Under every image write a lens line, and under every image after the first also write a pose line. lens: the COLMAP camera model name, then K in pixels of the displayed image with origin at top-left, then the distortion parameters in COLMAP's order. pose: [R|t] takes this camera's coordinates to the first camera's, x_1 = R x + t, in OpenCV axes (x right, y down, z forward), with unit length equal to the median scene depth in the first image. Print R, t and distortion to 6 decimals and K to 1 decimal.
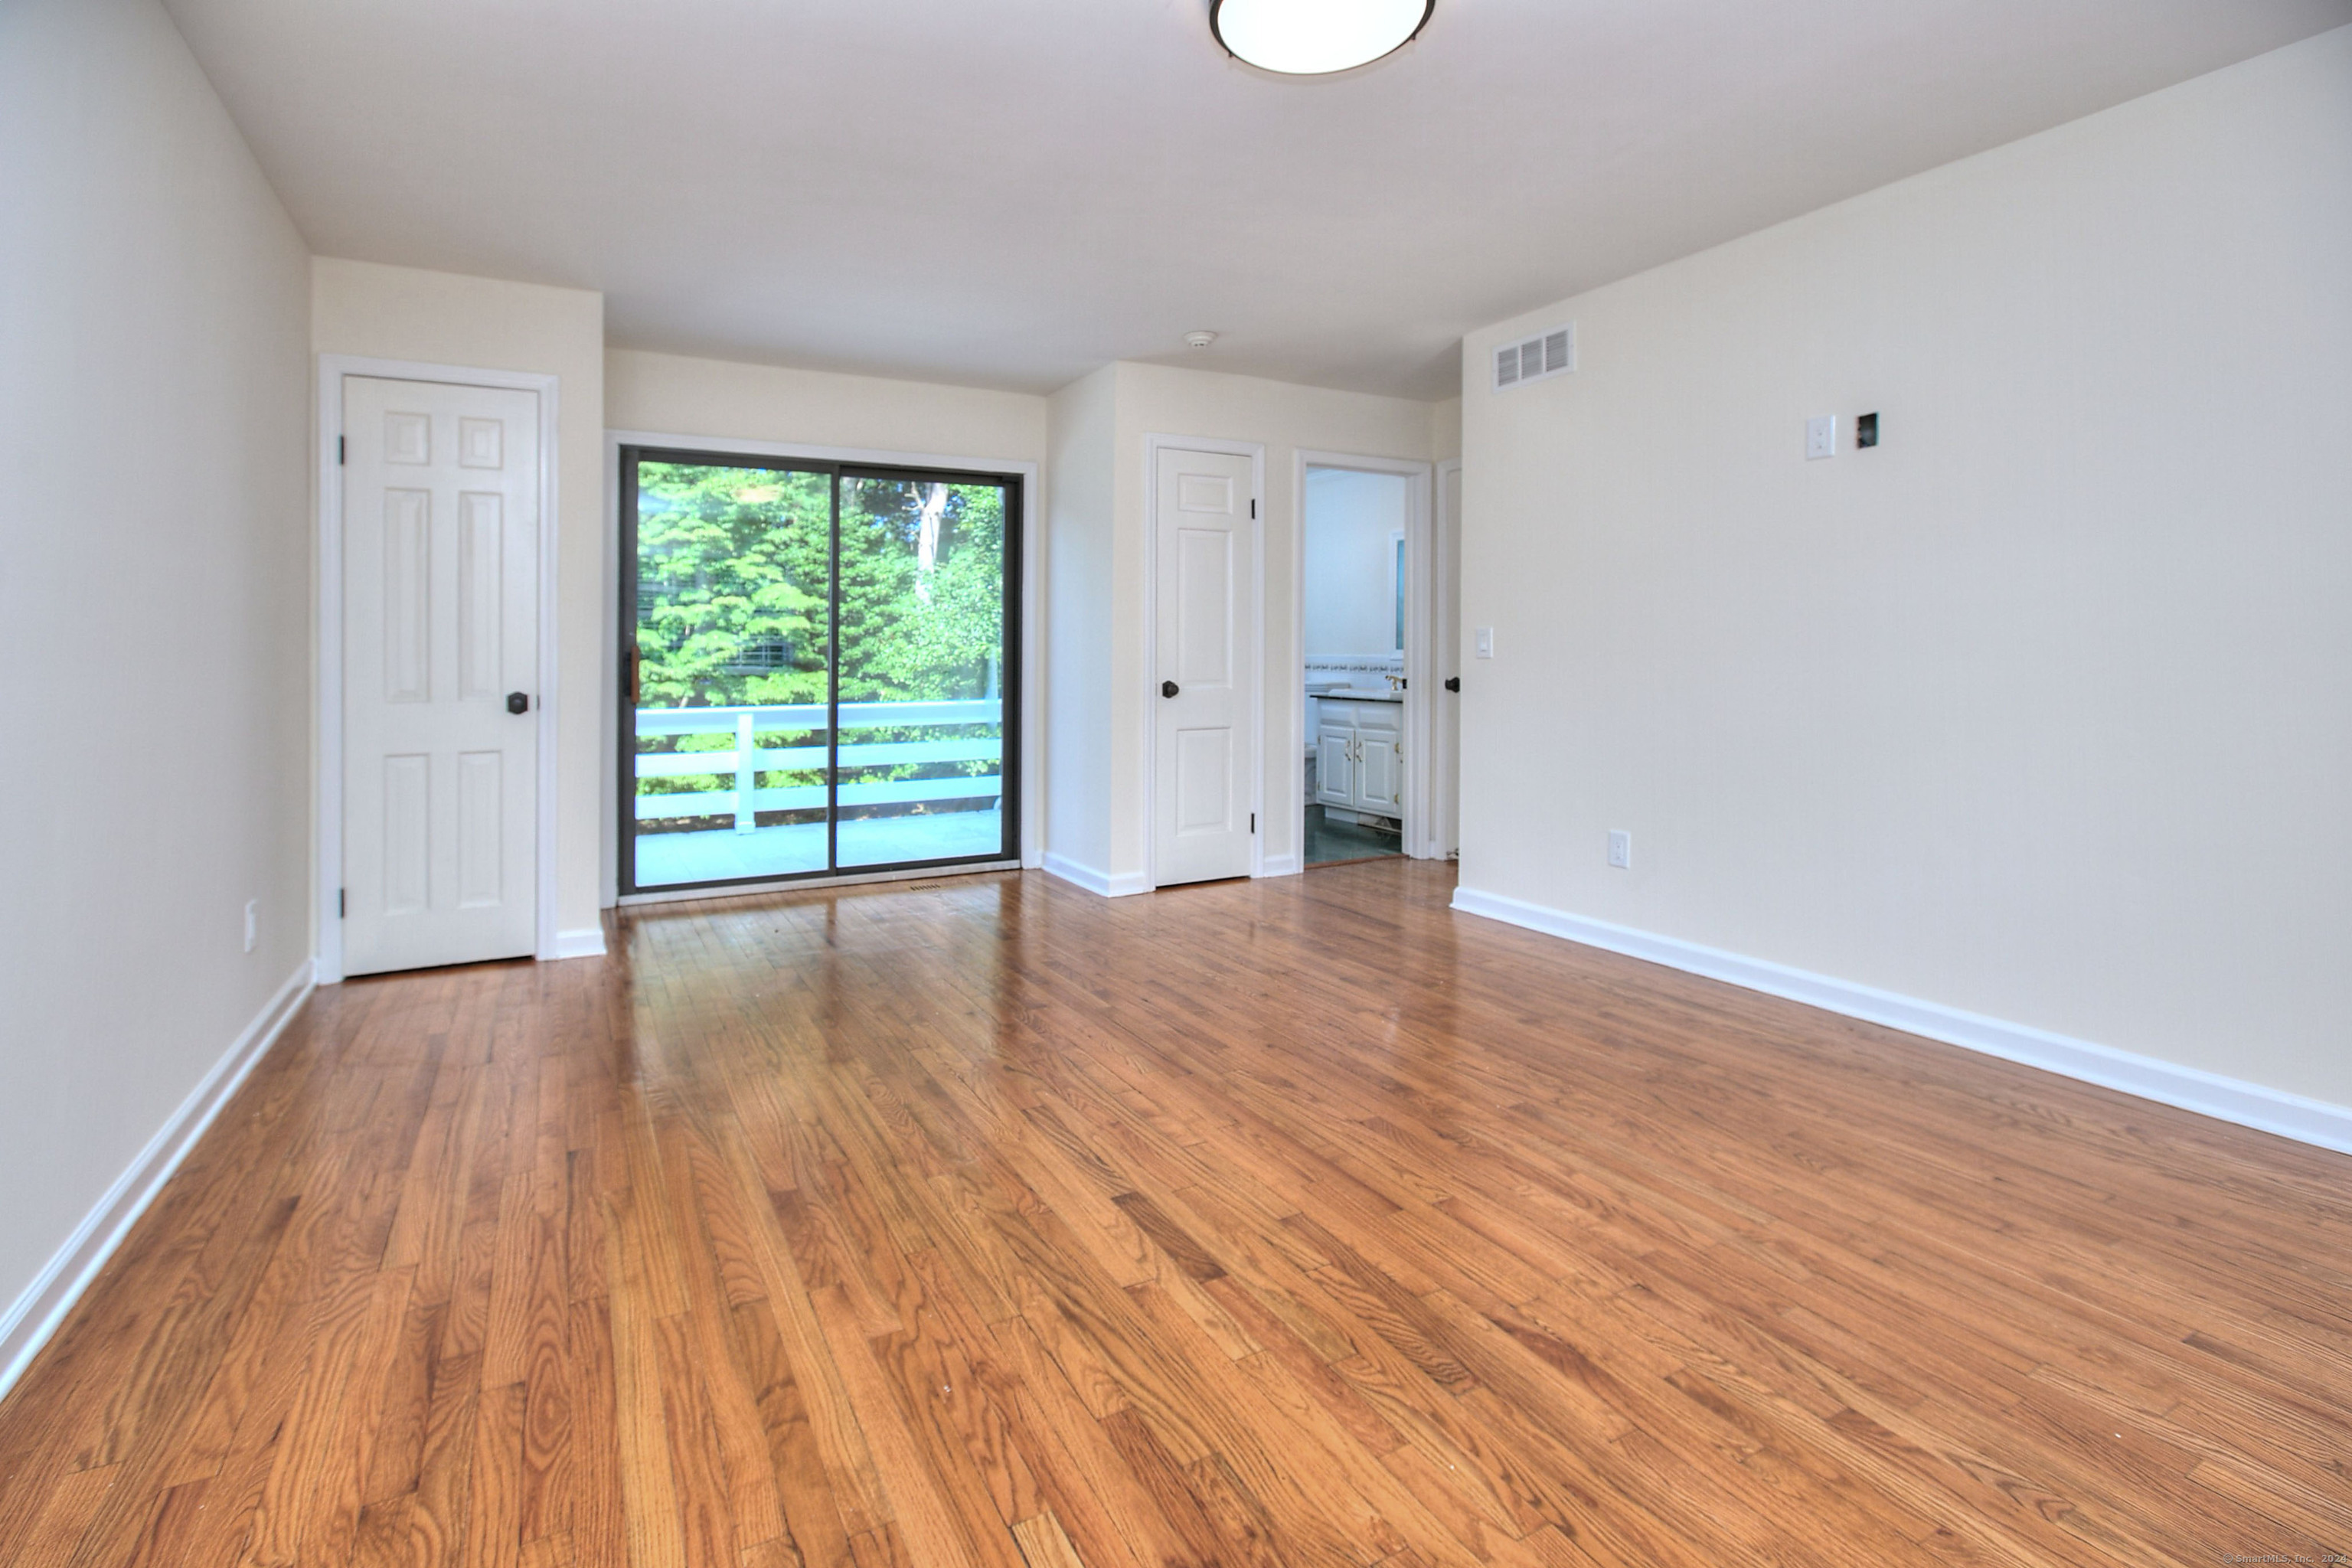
lens RADIAL K [[1125.5, 0, 1176.0], [0, 1125.5, 784.0], [0, 0, 1]] dist [-0.003081, 0.000065]
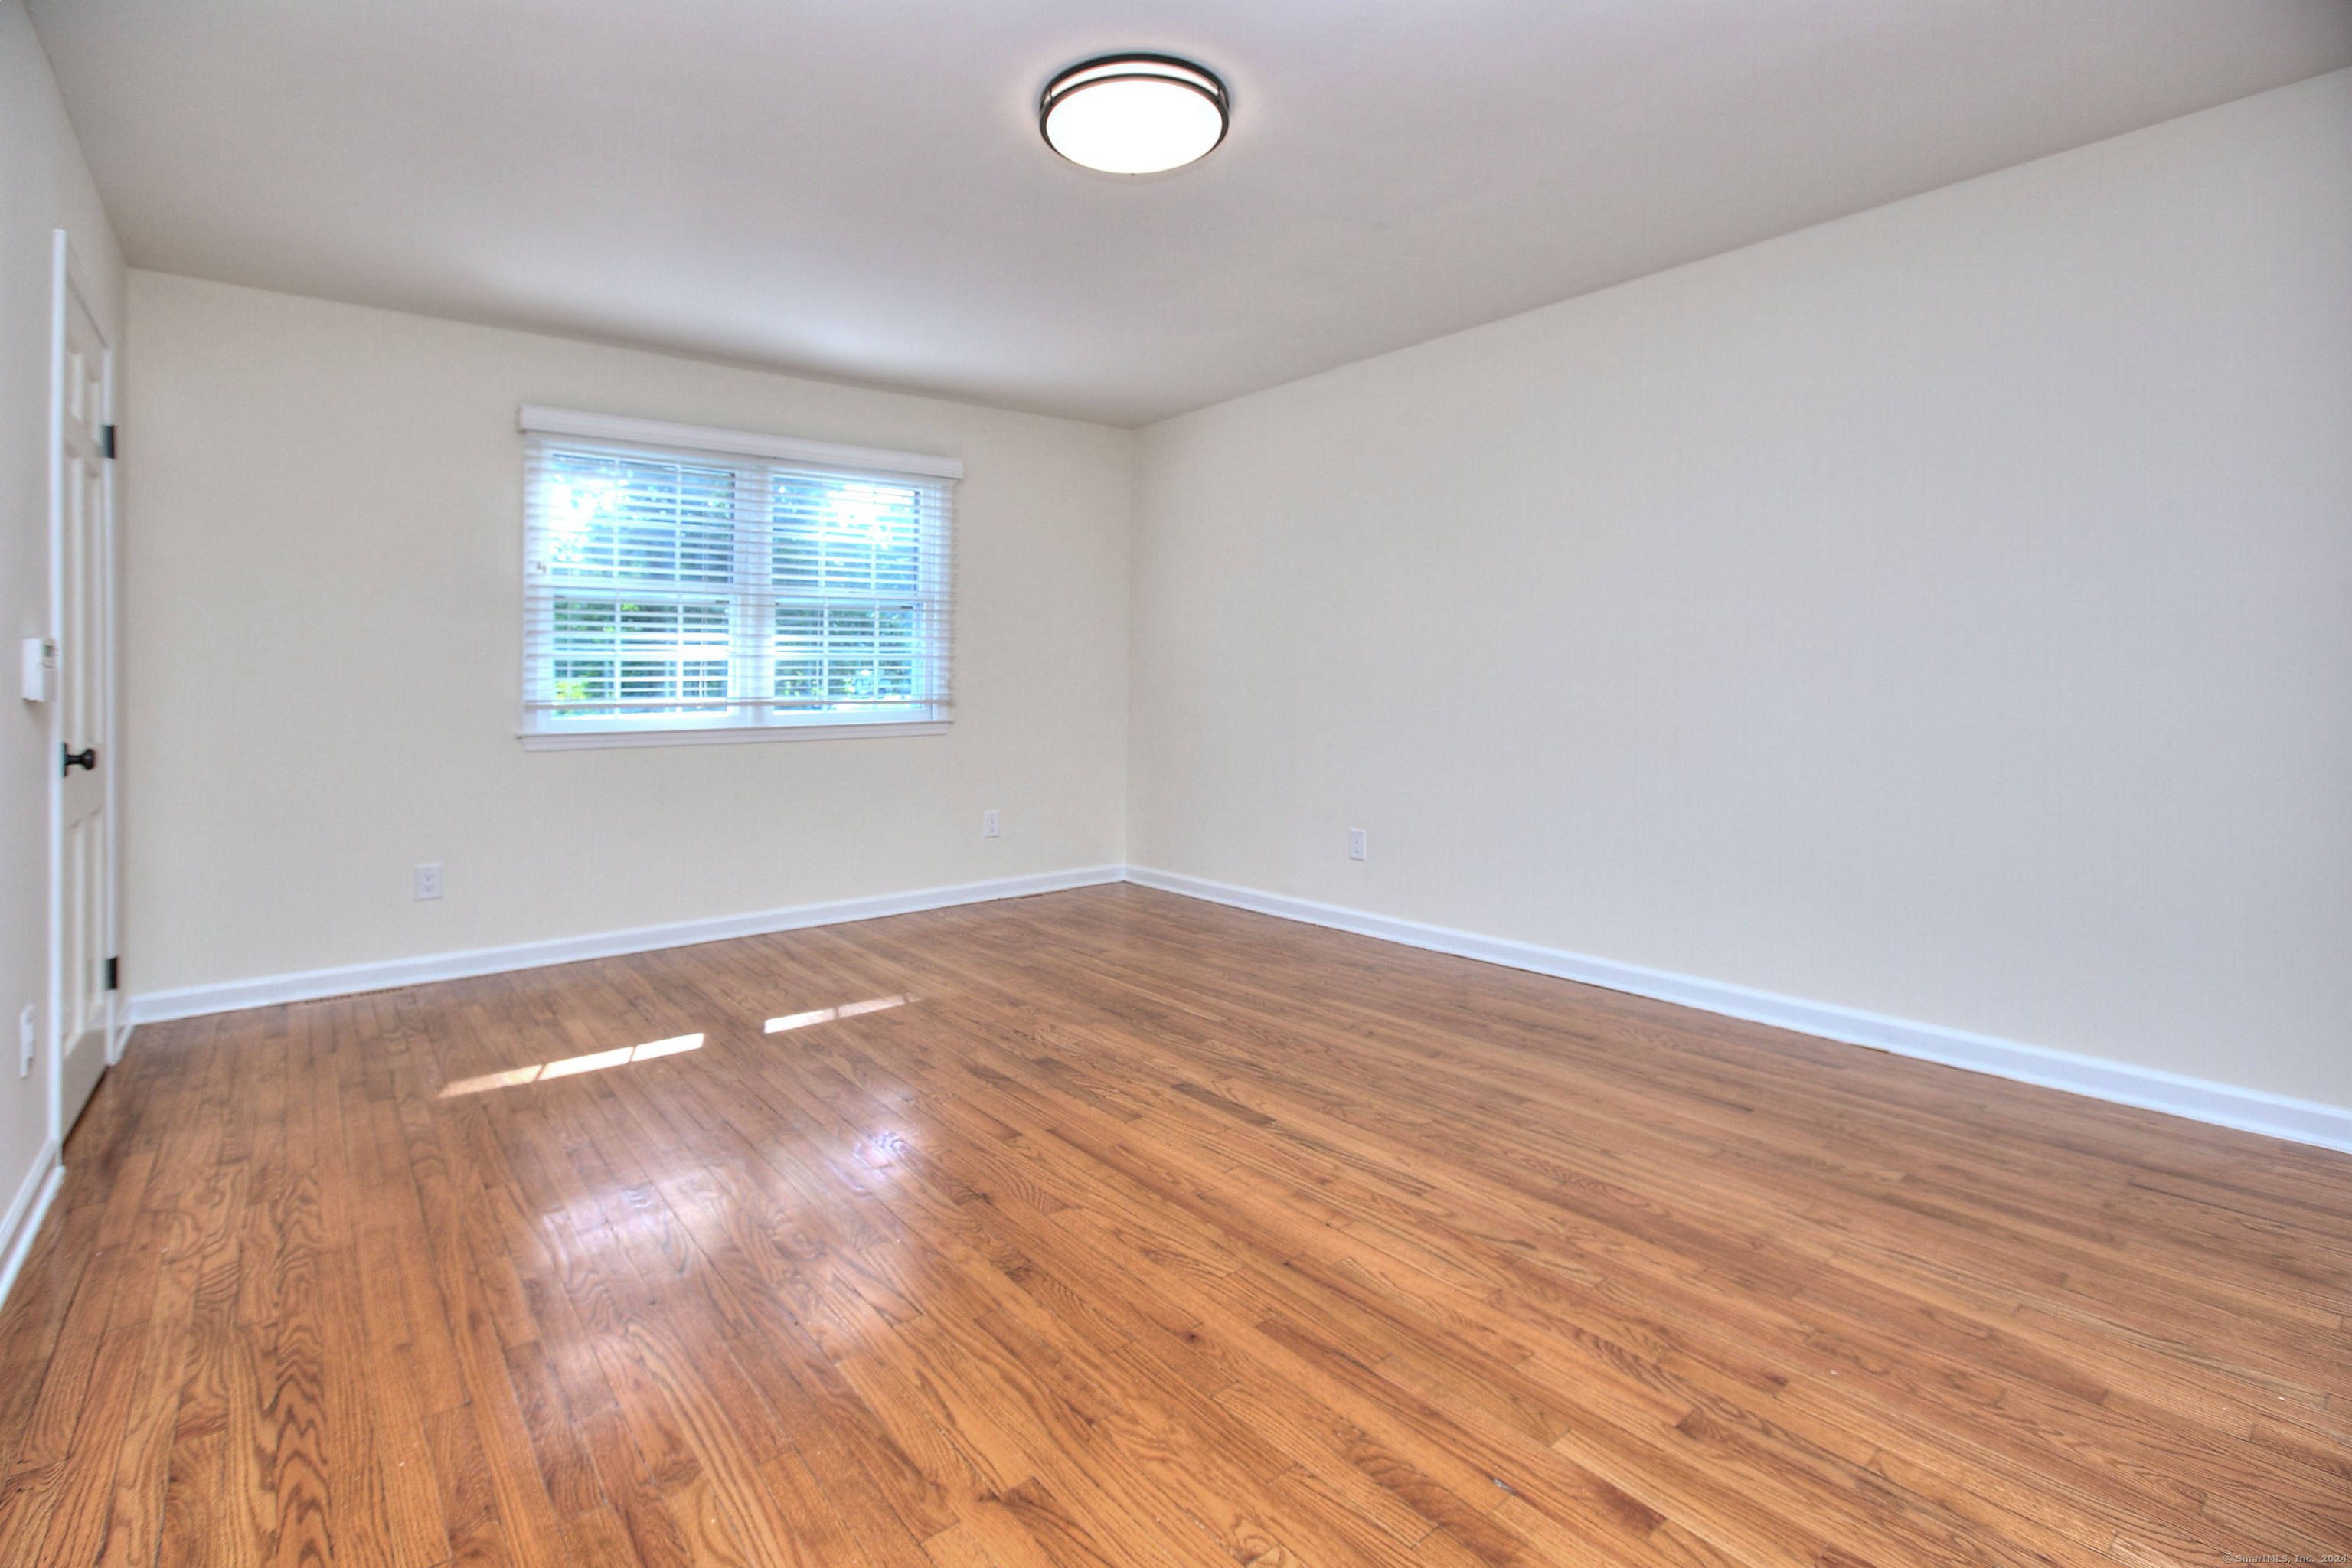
lens RADIAL K [[1125.5, 0, 1176.0], [0, 1125.5, 784.0], [0, 0, 1]] dist [-0.003081, 0.000065]
pose [[-0.983667, 0.025997, -0.178111, 0.289525], [-0.010859, 0.979142, 0.202885, -0.276841], [0.179670, 0.201505, -0.962868, 2.290553]]
